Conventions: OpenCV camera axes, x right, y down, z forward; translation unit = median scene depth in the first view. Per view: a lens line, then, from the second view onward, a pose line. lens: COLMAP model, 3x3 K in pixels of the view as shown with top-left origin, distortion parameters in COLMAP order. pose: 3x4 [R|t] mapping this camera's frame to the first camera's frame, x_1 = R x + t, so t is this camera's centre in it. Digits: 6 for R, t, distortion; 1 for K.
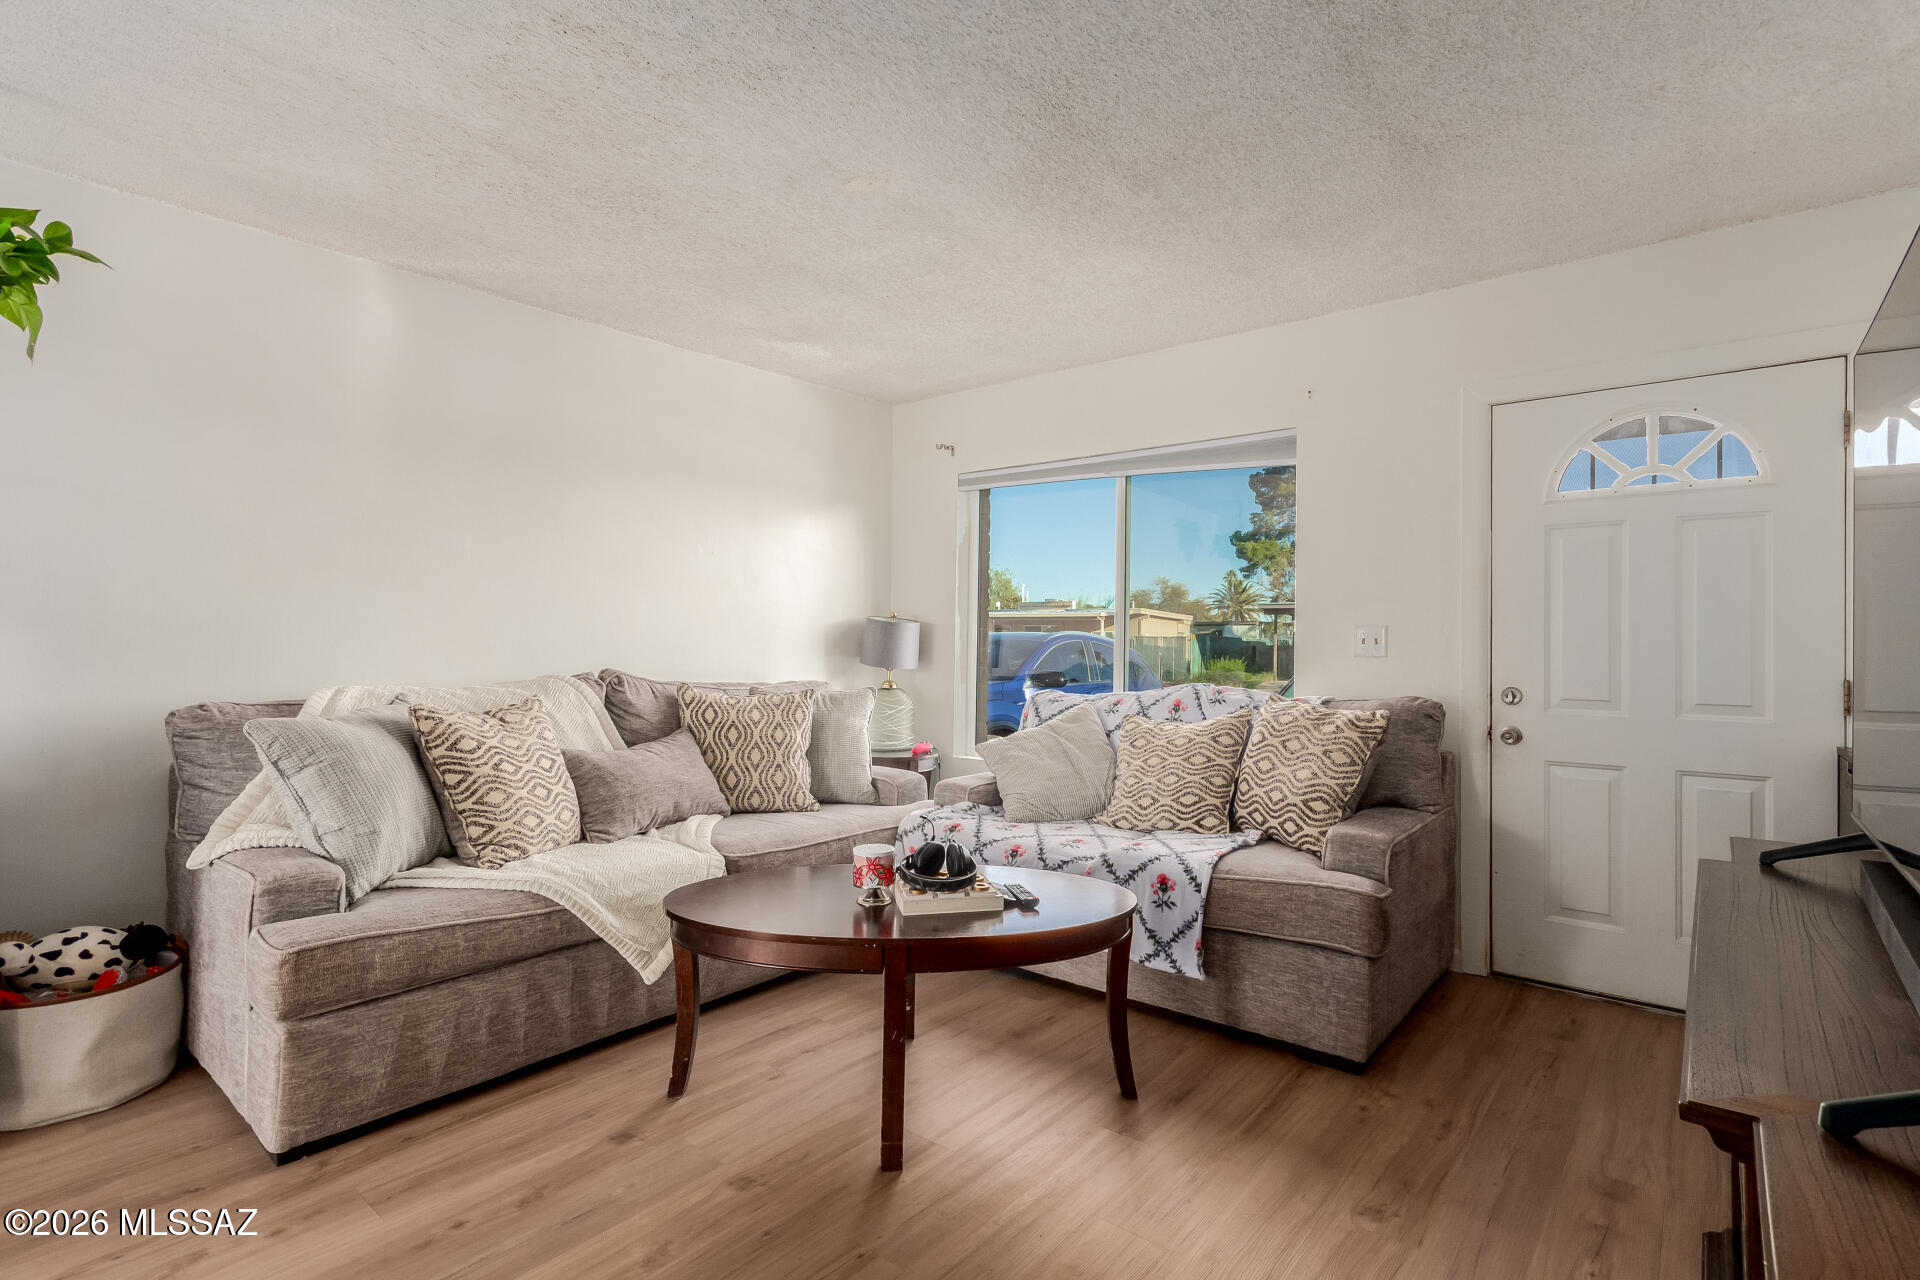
lens RADIAL K [[909.7, 0, 960.0], [0, 909.7, 640.0], [0, 0, 1]] dist [0.003003, 0.000318]
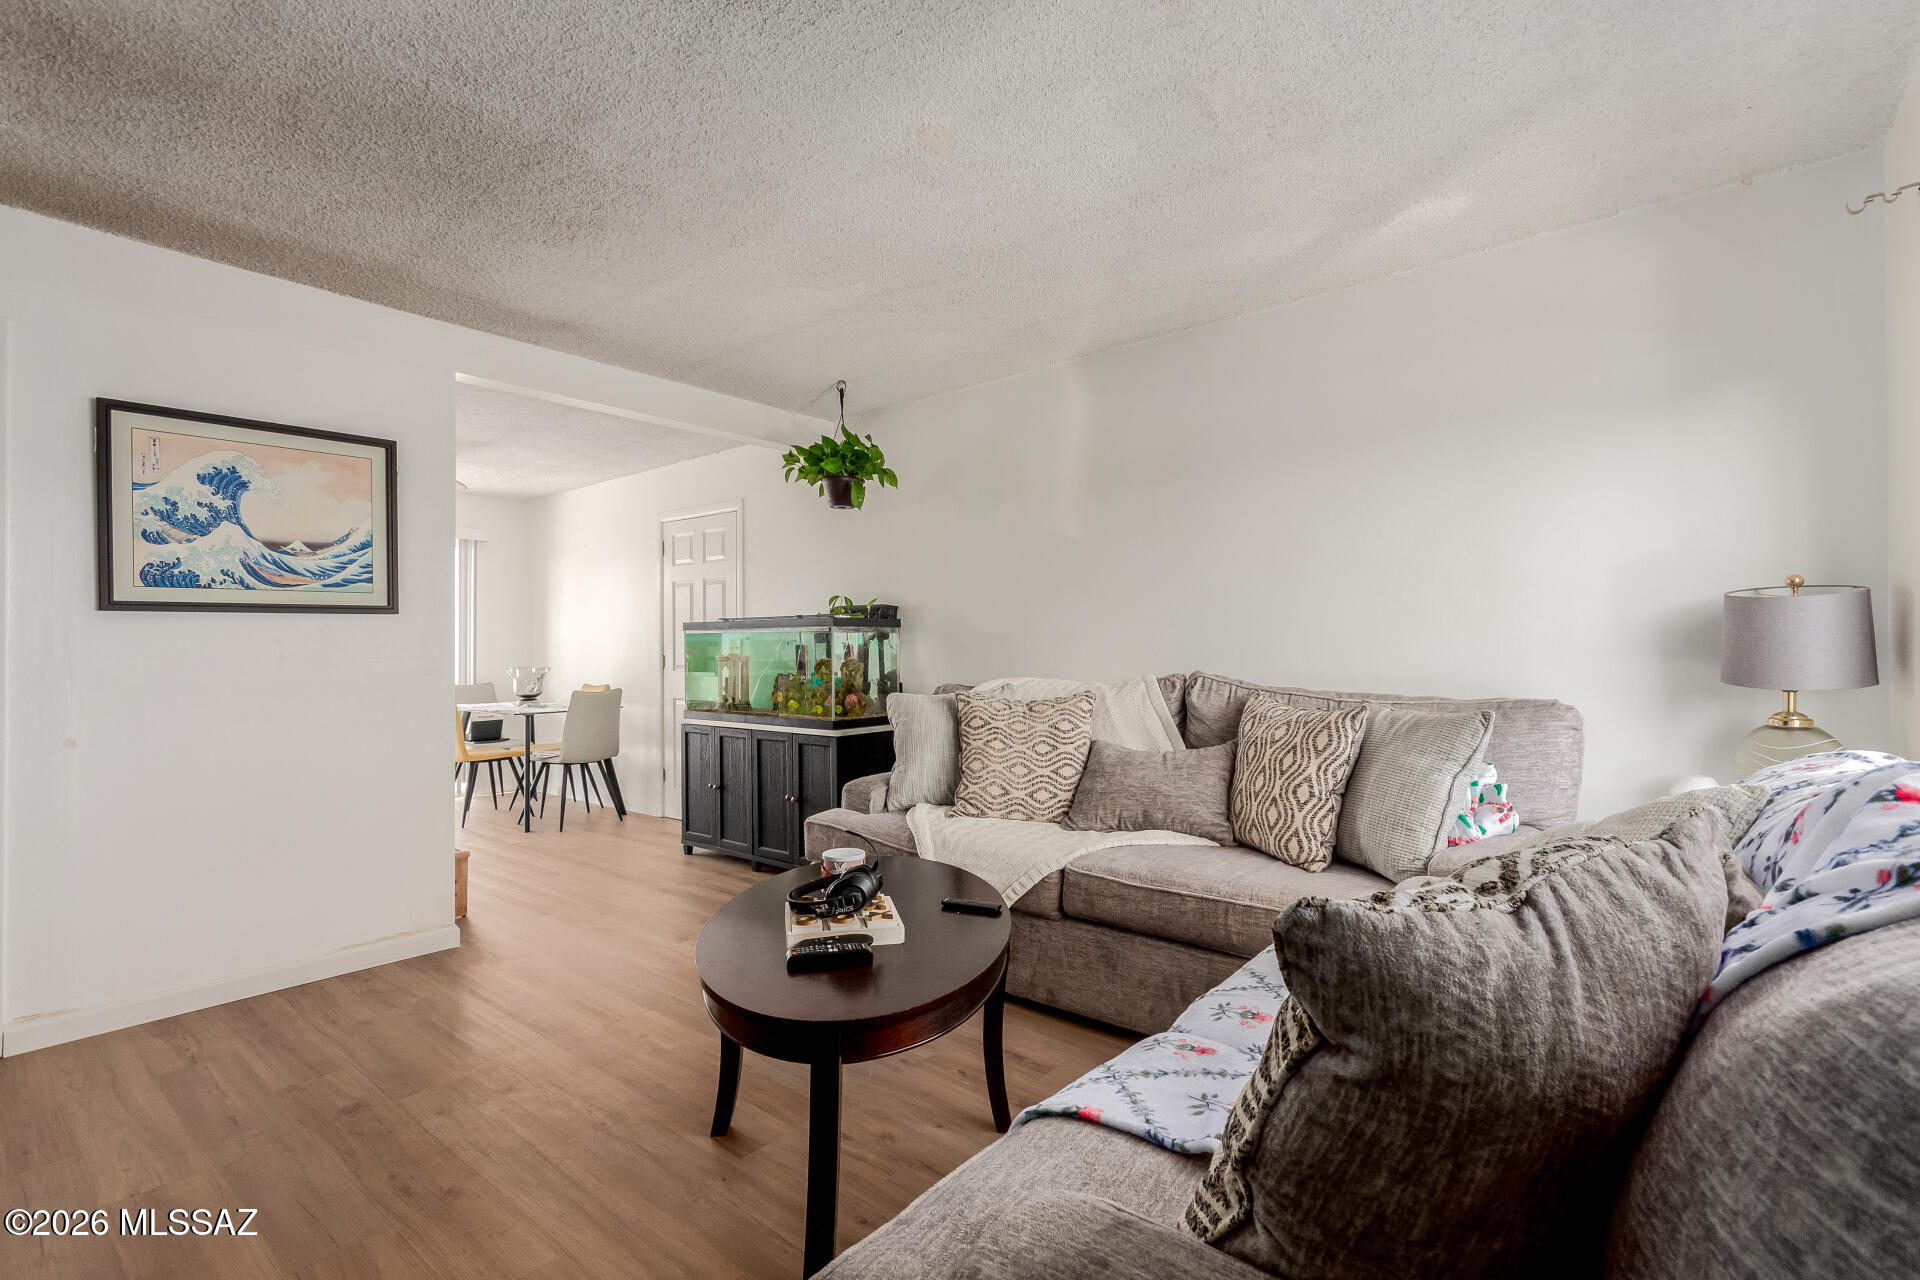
lens RADIAL K [[893.9, 0, 970.6], [0, 893.9, 645.0], [0, 0, 1]] dist [0.003597, 0.001238]
pose [[0.002473, -0.007199, -0.999971, 0.404059], [0.012548, 0.999896, -0.007168, 0.005217], [0.999918, -0.012530, 0.002563, 0.522035]]
